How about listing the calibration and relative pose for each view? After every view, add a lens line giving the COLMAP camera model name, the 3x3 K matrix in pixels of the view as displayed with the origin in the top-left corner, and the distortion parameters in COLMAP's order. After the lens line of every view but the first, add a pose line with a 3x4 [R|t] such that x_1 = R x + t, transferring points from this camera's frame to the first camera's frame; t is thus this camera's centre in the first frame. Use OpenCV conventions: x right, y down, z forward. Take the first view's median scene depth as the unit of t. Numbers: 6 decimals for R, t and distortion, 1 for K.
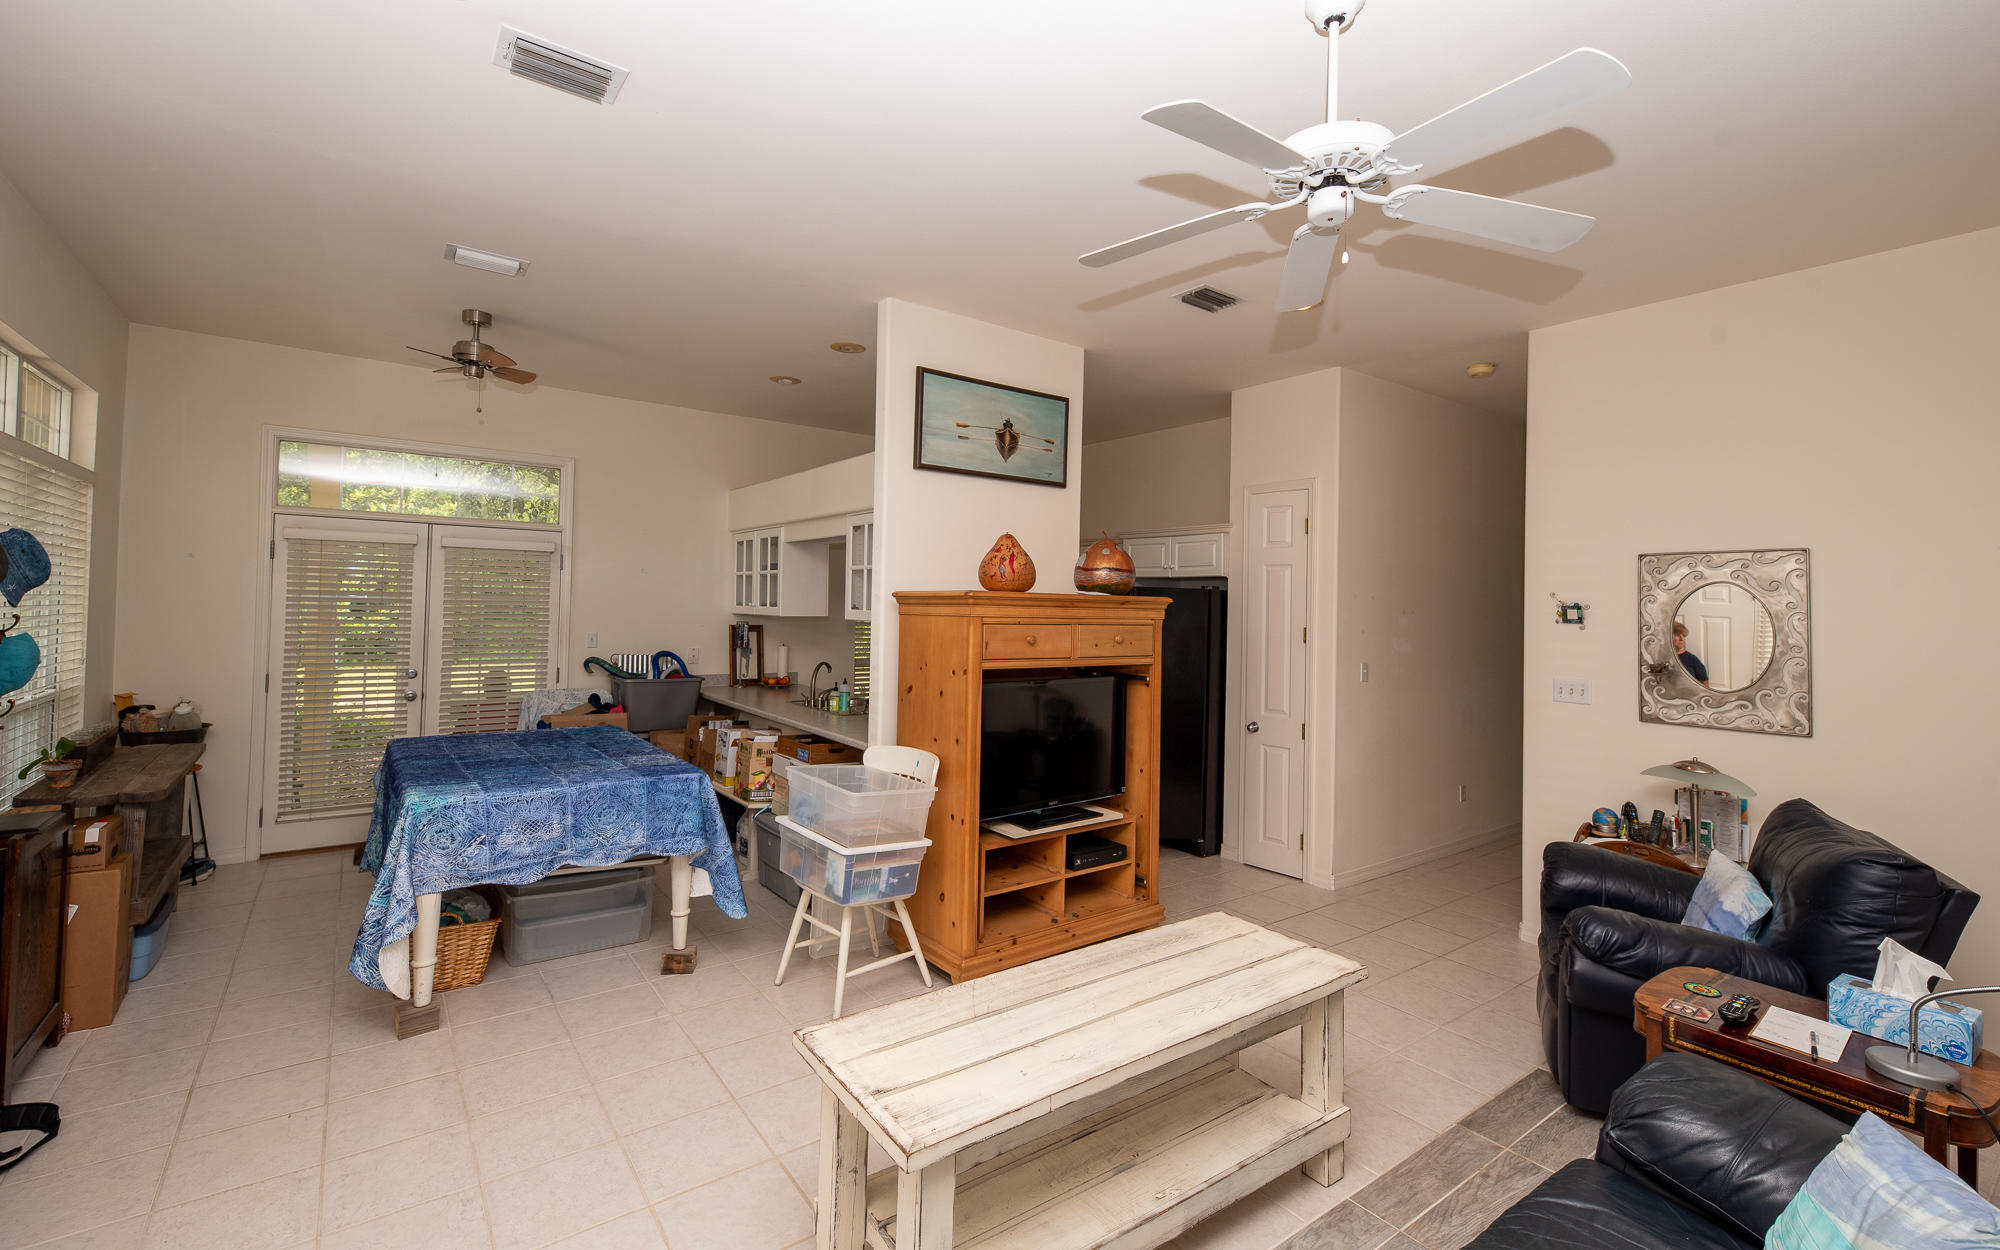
lens RADIAL K [[861.6, 0, 1005.1], [0, 861.6, 585.1], [0, 0, 1]] dist [0.015911, -0.005875]
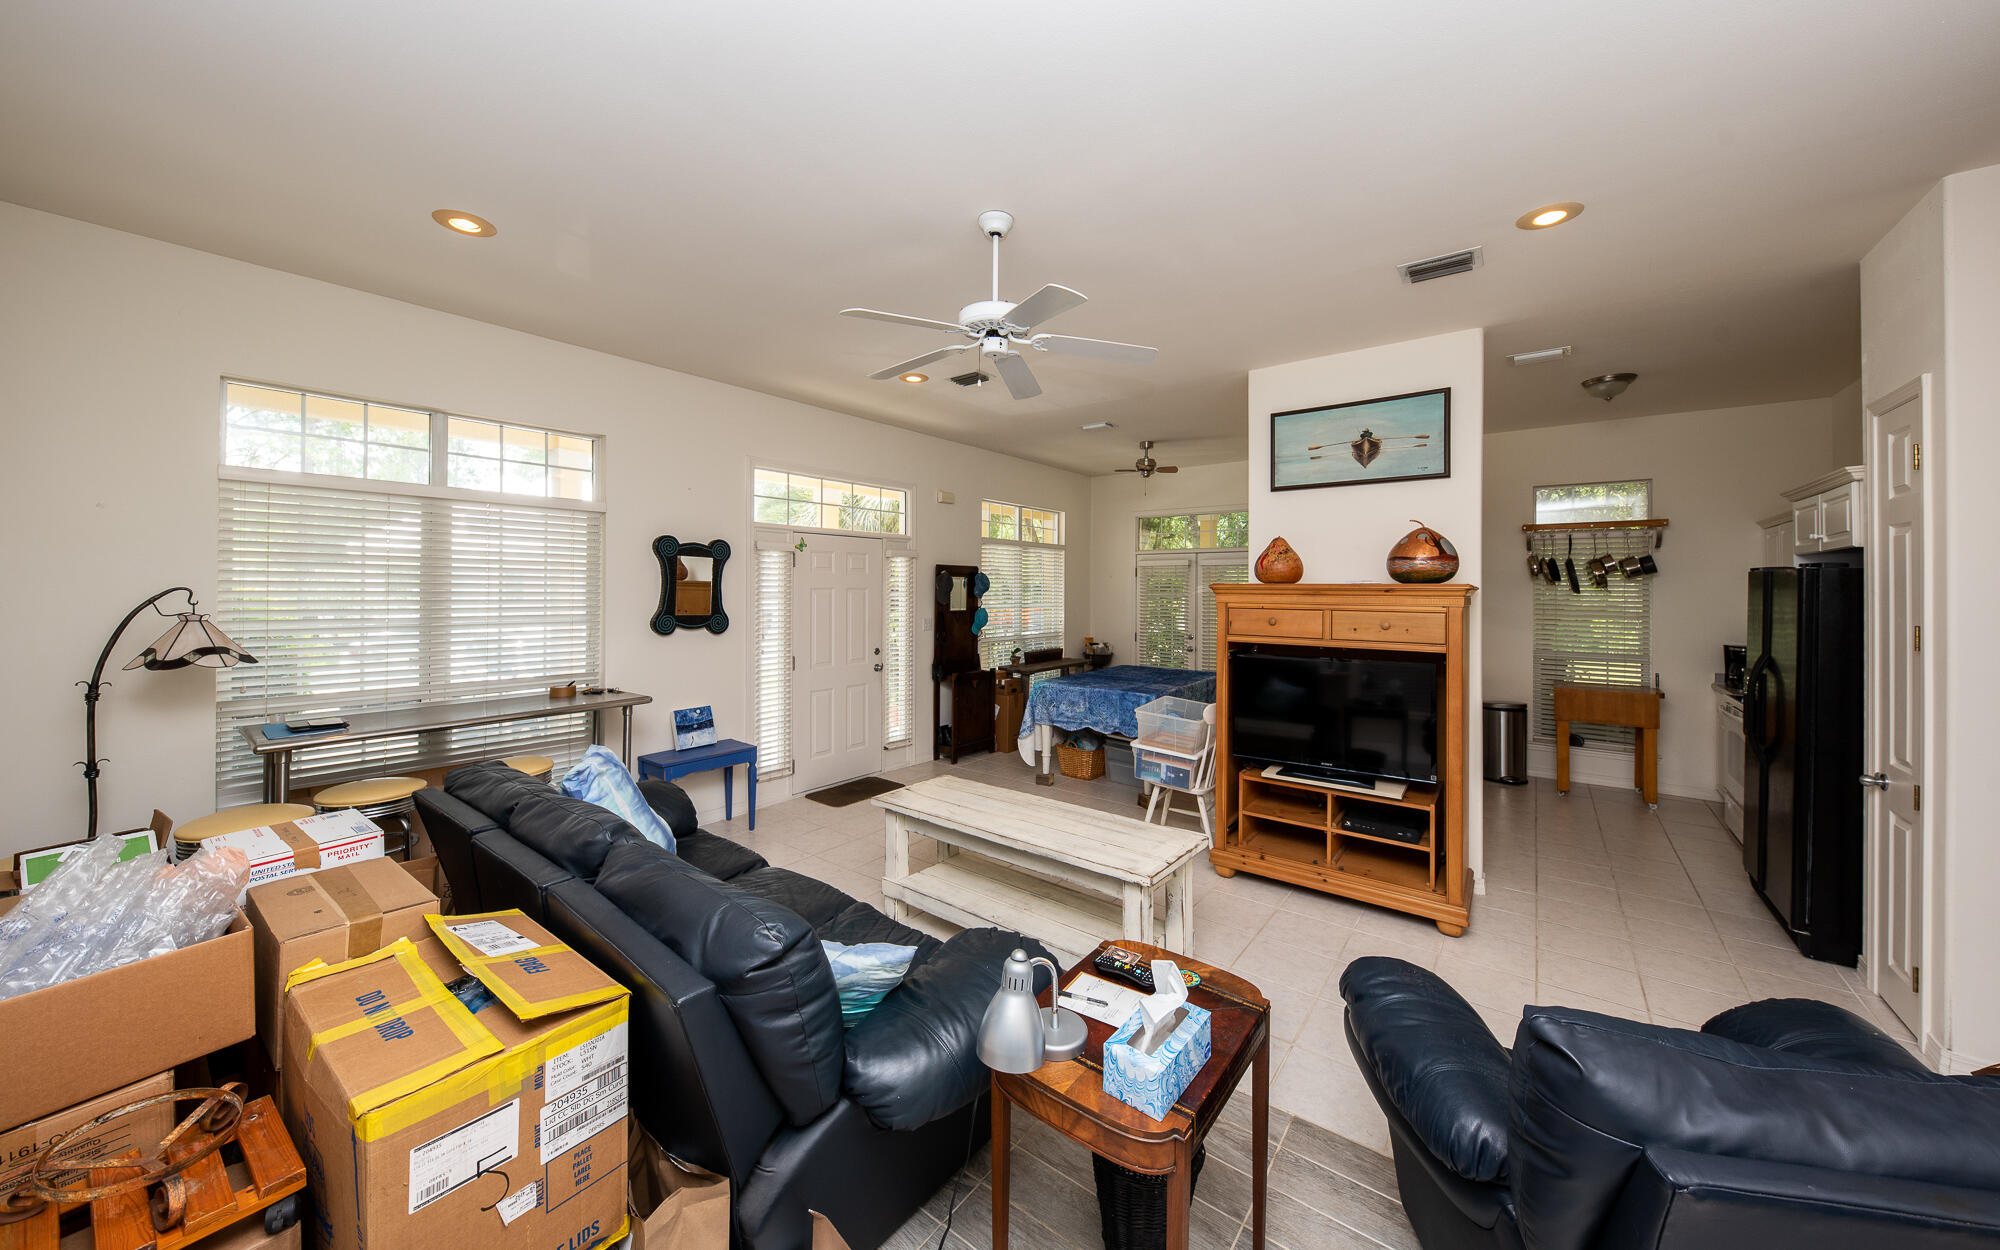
lens RADIAL K [[687.3, 0, 1000.5], [0, 687.3, 586.4], [0, 0, 1]] dist [0.006071, -0.005940]
pose [[0.268244, -0.024698, -0.963034, 0.776164], [0.022690, 0.999556, -0.019315, 0.019986], [0.963084, -0.016670, 0.268685, 0.309399]]
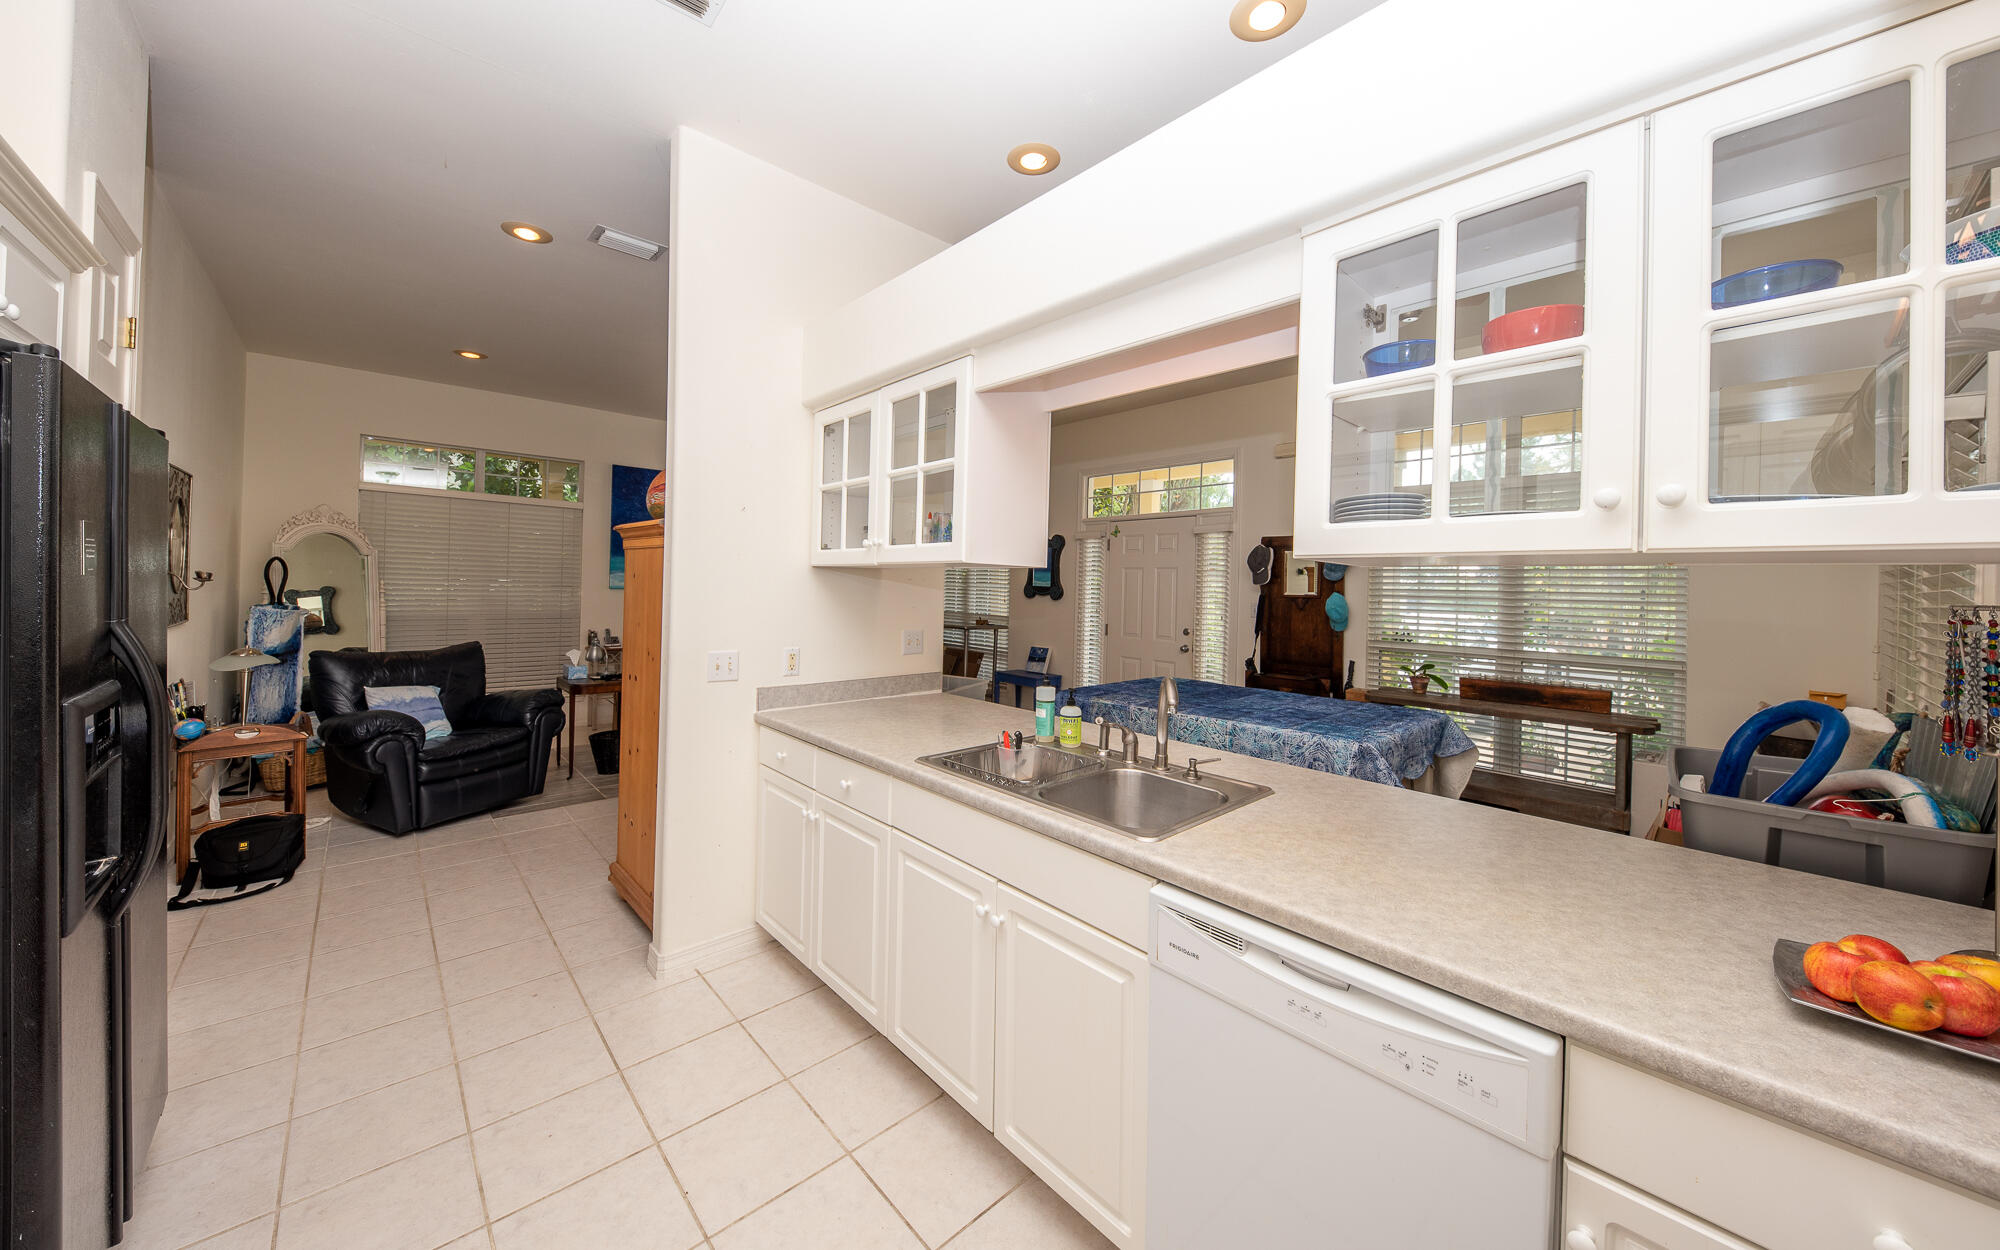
lens RADIAL K [[680.2, 0, 998.1], [0, 680.2, 613.0], [0, 0, 1]] dist [0.000918, -0.005561]
pose [[-0.993686, -0.041792, -0.104125, -0.135172], [-0.043325, 0.998983, 0.012506, 0.081152], [0.103496, 0.016938, -0.994486, 1.744974]]
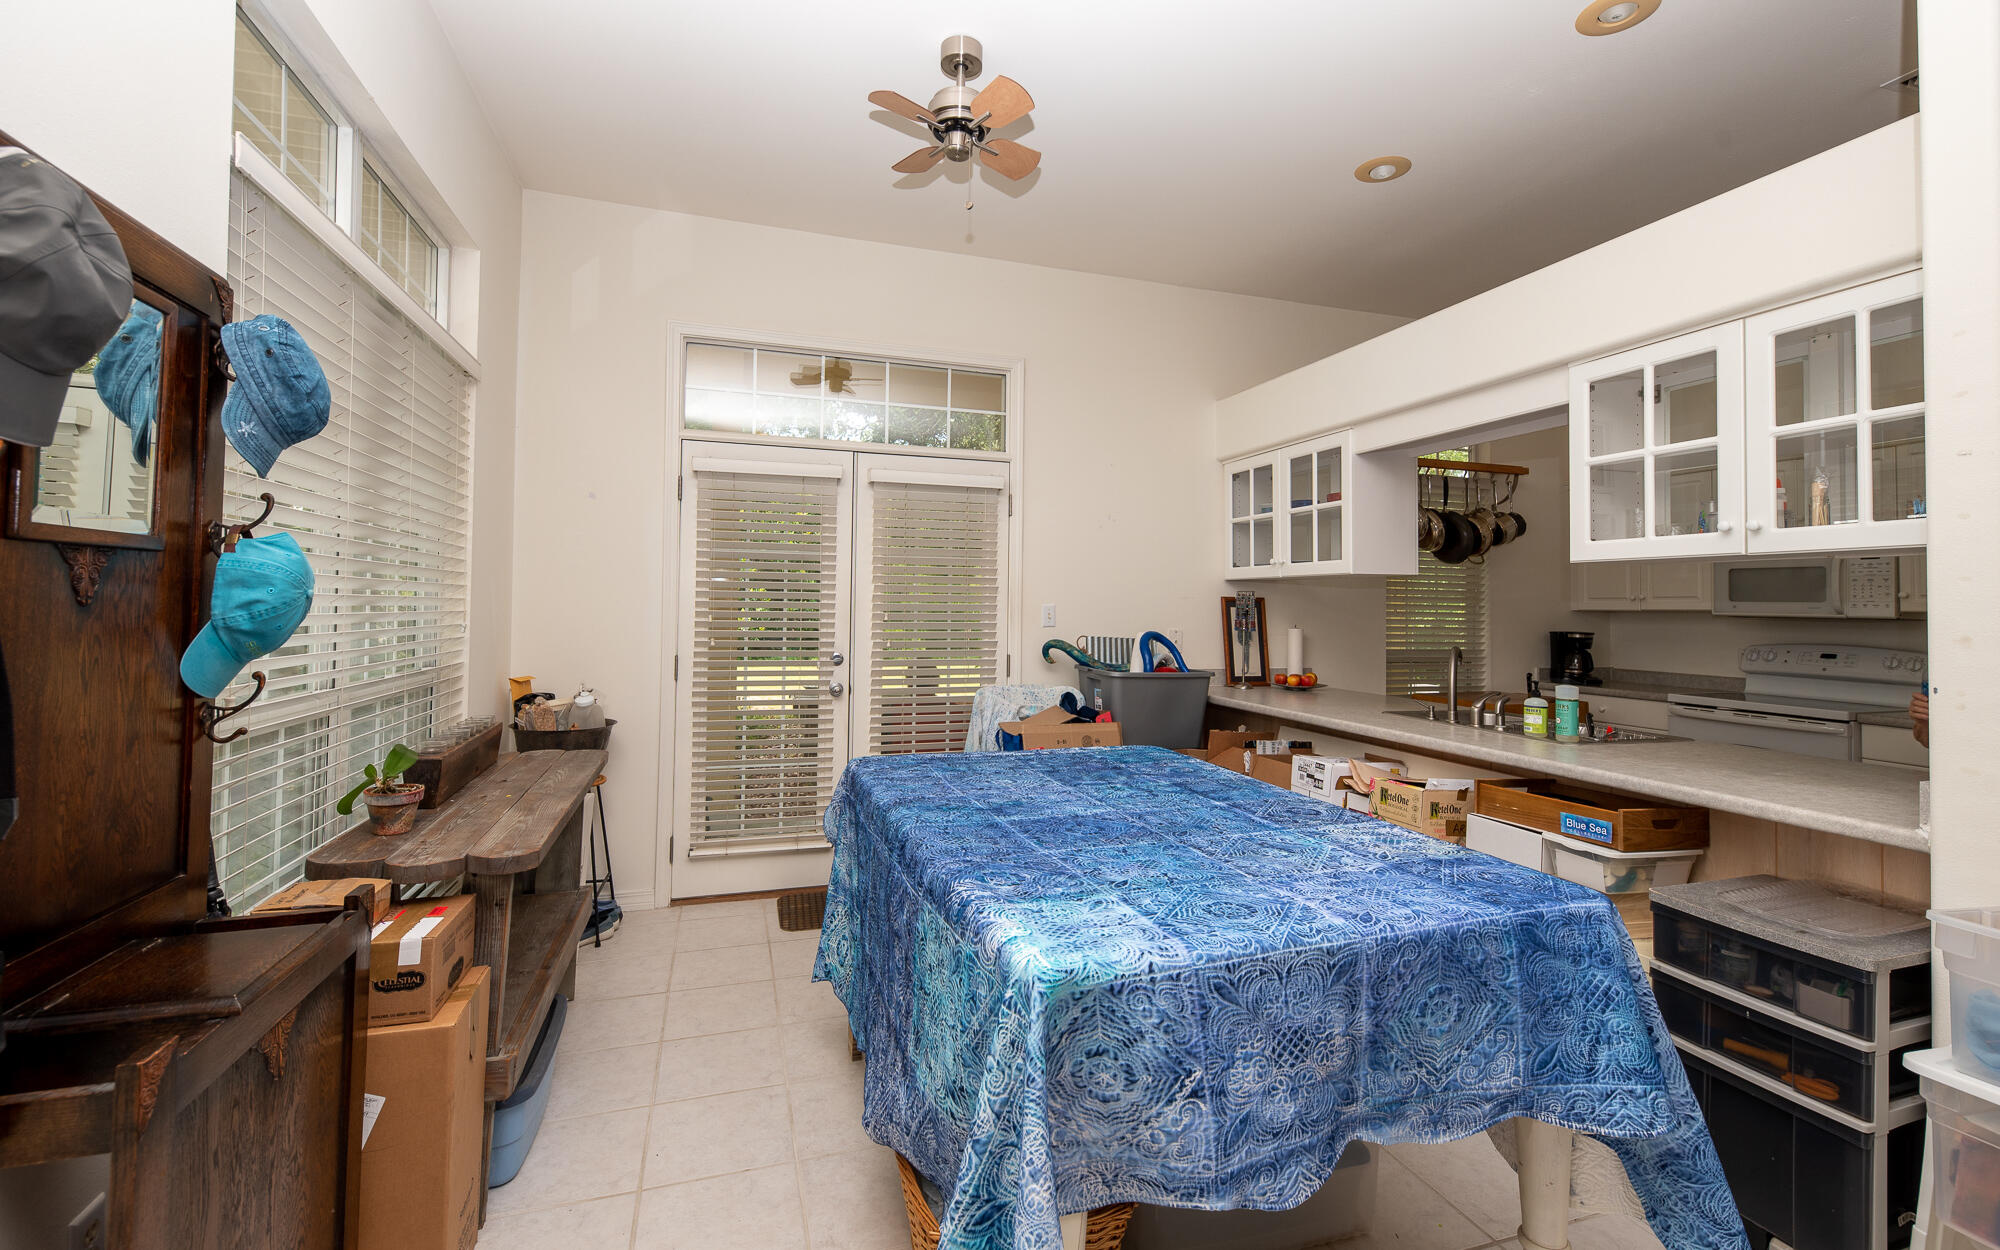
lens RADIAL K [[861.6, 0, 1005.1], [0, 861.6, 585.1], [0, 0, 1]] dist [0.015911, -0.005875]
pose [[0.947663, -0.017417, -0.318798, -0.421390], [0.014844, 0.999835, -0.010499, 0.066148], [0.318928, 0.005217, 0.947765, 0.474435]]
